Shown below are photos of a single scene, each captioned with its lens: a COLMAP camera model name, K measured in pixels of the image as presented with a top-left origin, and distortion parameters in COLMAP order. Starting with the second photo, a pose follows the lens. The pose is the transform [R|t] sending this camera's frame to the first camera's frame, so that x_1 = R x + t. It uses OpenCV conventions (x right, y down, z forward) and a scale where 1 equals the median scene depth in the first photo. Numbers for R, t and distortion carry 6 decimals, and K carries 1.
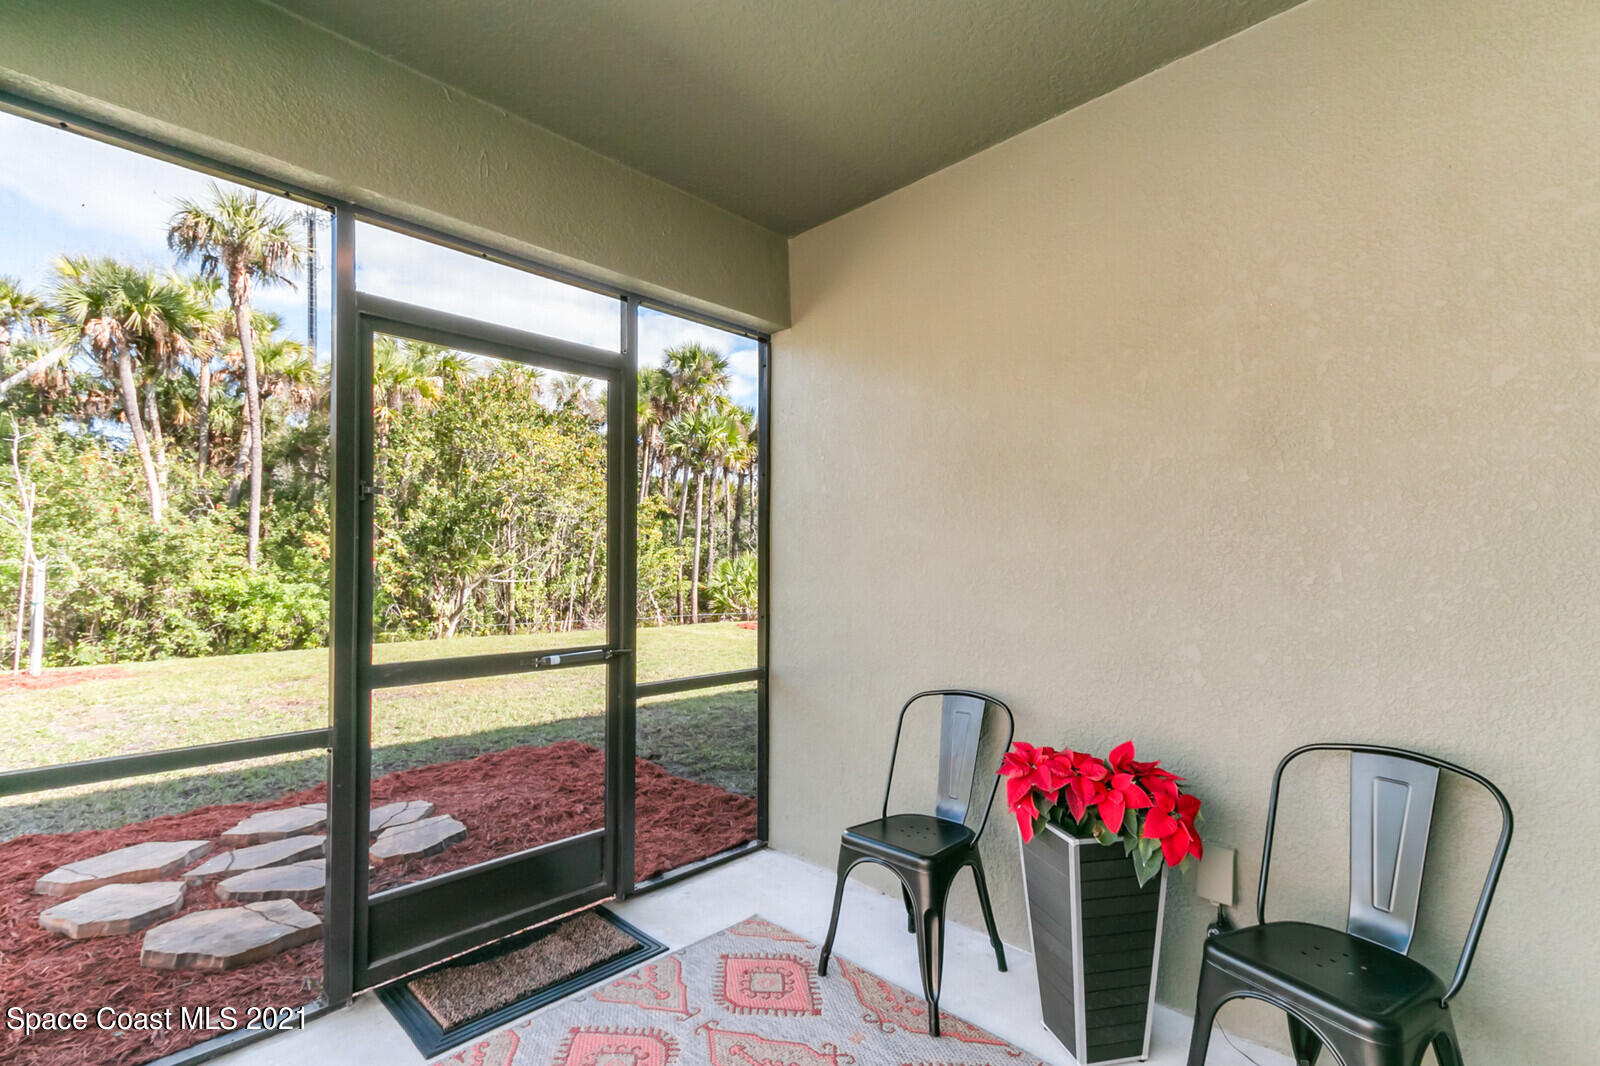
lens RADIAL K [[740.2, 0, 799.9], [0, 740.2, 539.6], [0, 0, 1]] dist [0.002923, 0.000479]
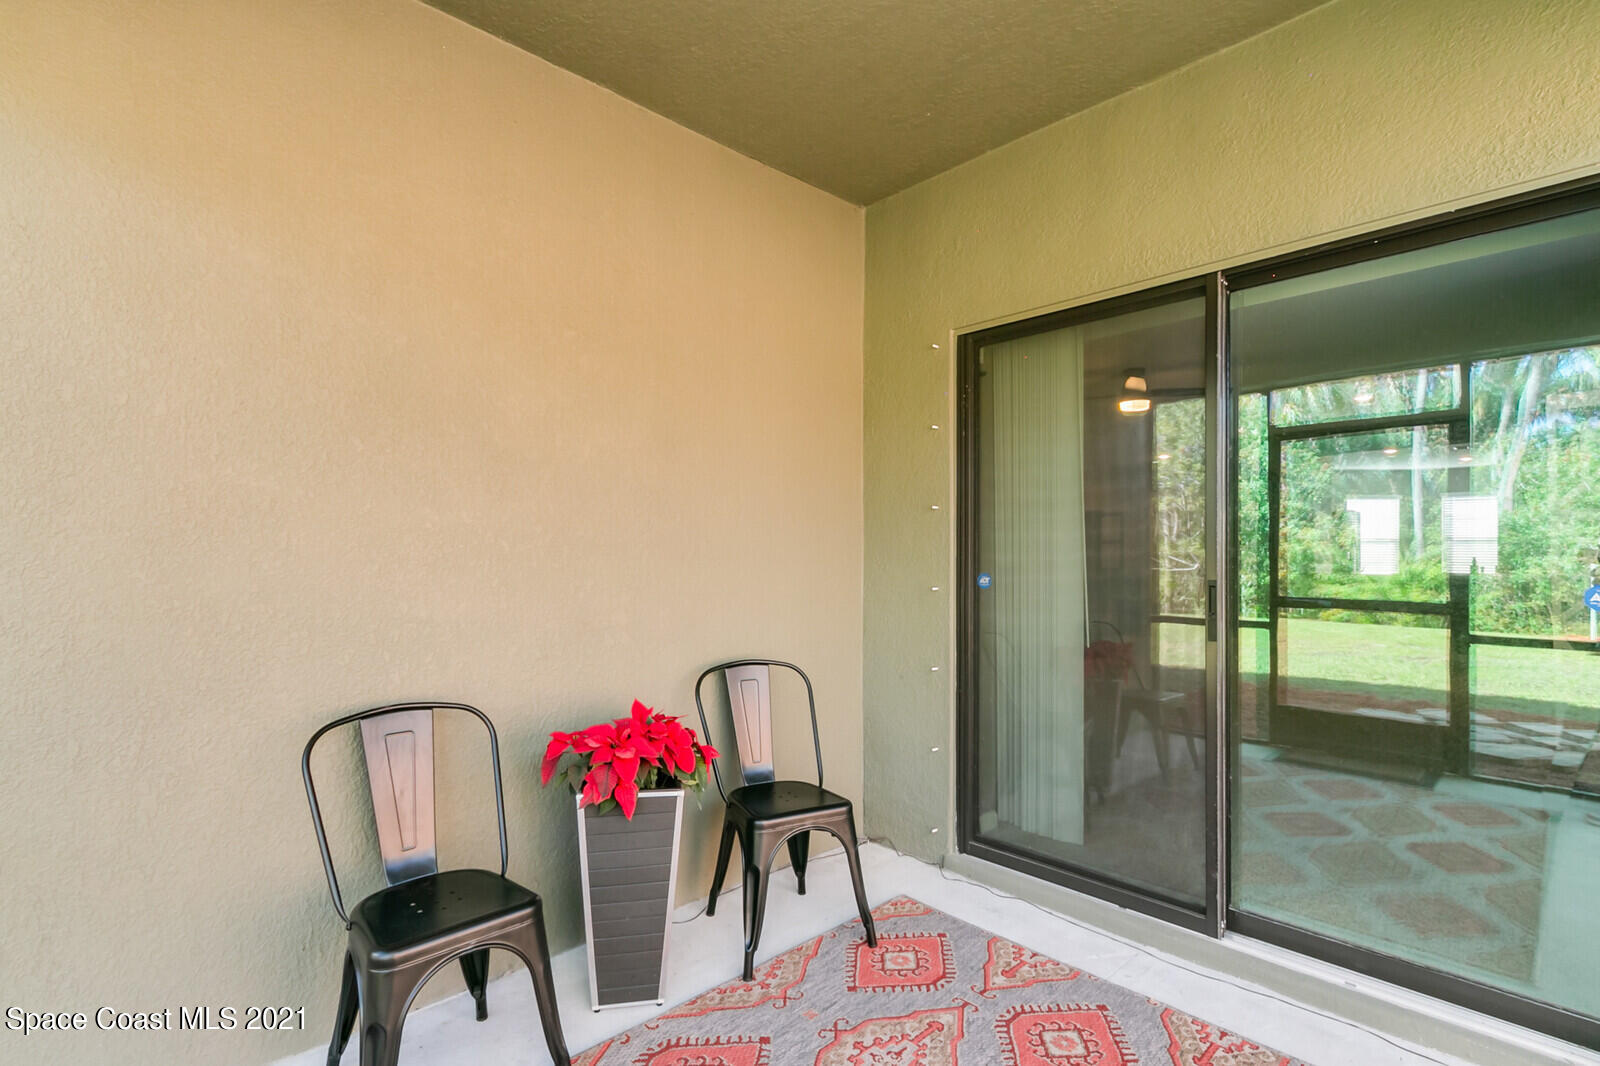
lens RADIAL K [[740.2, 0, 799.9], [0, 740.2, 539.6], [0, 0, 1]] dist [0.002923, 0.000479]
pose [[0.022685, 0.018424, 0.999573, -0.568640], [-0.042371, 0.998950, -0.017451, 0.037161], [-0.998844, -0.041957, 0.023442, 0.642884]]
